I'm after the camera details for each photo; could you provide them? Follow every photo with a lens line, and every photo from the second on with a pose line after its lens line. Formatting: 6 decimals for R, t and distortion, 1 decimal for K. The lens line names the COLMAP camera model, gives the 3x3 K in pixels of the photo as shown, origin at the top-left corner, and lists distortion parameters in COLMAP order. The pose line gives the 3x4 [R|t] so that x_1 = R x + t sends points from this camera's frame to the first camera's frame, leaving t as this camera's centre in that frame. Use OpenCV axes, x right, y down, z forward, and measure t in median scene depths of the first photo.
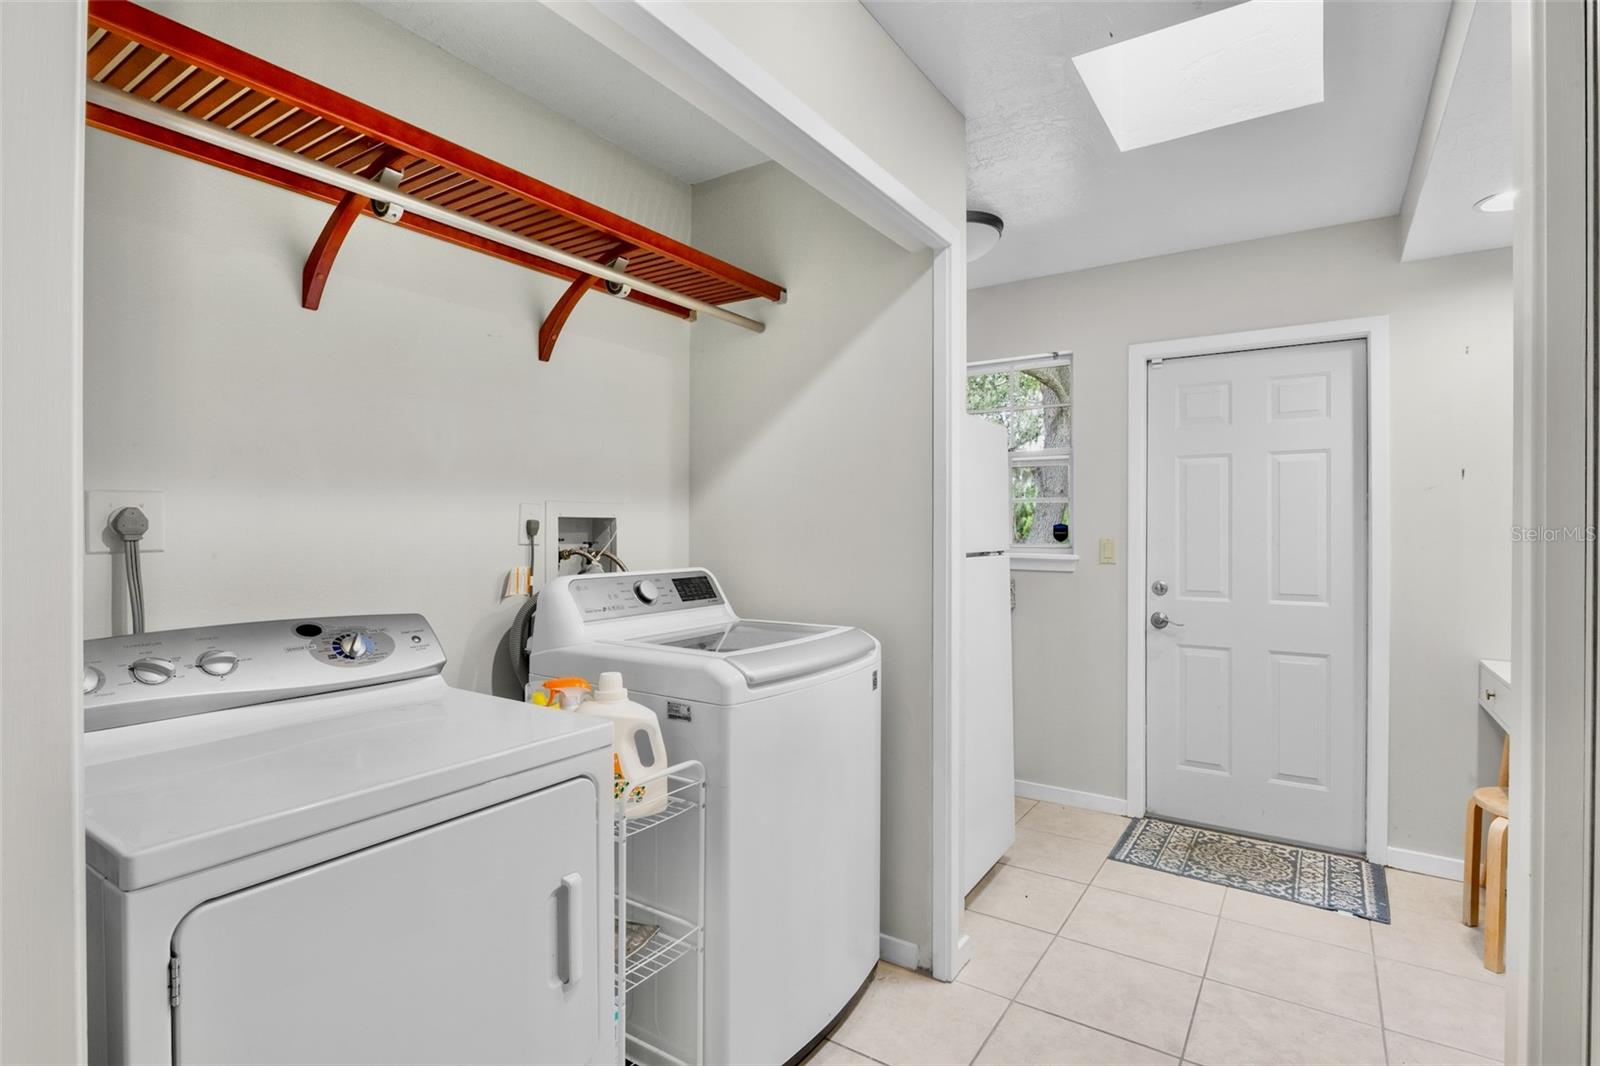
lens RADIAL K [[789.3, 0, 799.8], [0, 789.3, 540.2], [0, 0, 1]] dist [-0.006779, -0.001012]
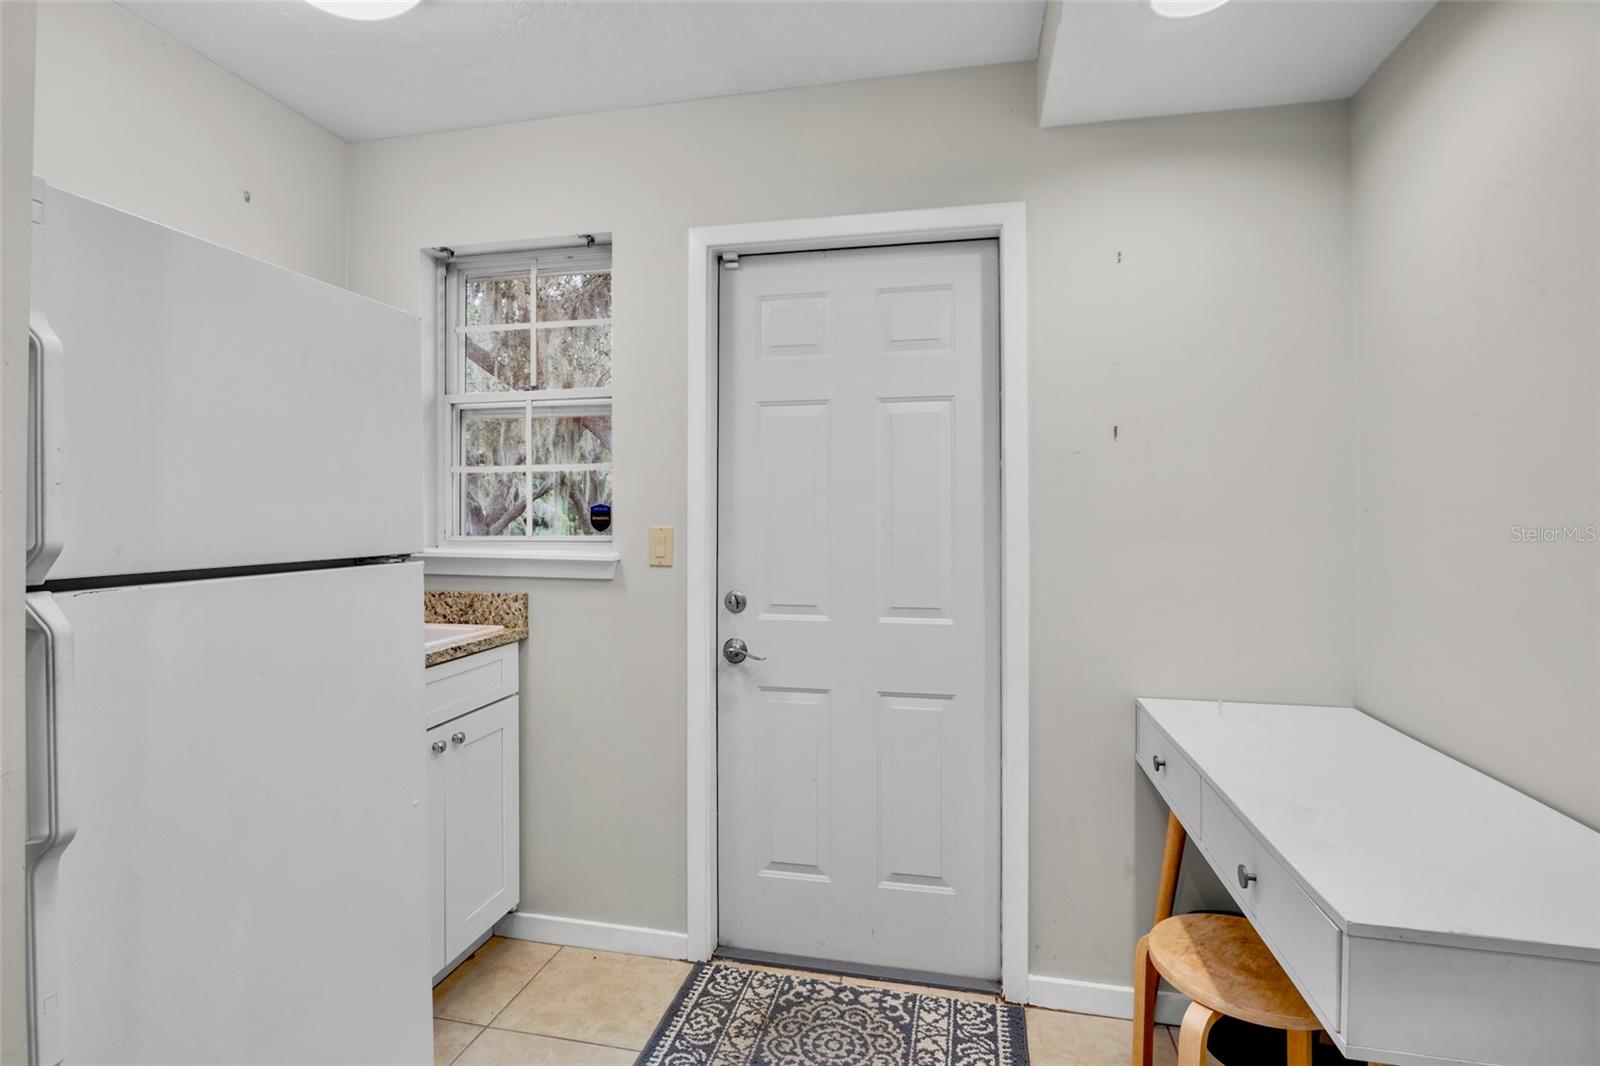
lens RADIAL K [[789.3, 0, 797.4], [0, 789.3, 523.6], [0, 0, 1]] dist [-0.006779, -0.001012]
pose [[0.931007, -0.005333, 0.364961, 0.292073], [0.005289, 0.999985, 0.001120, -0.005624], [-0.364962, 0.000888, 0.931022, 0.405088]]
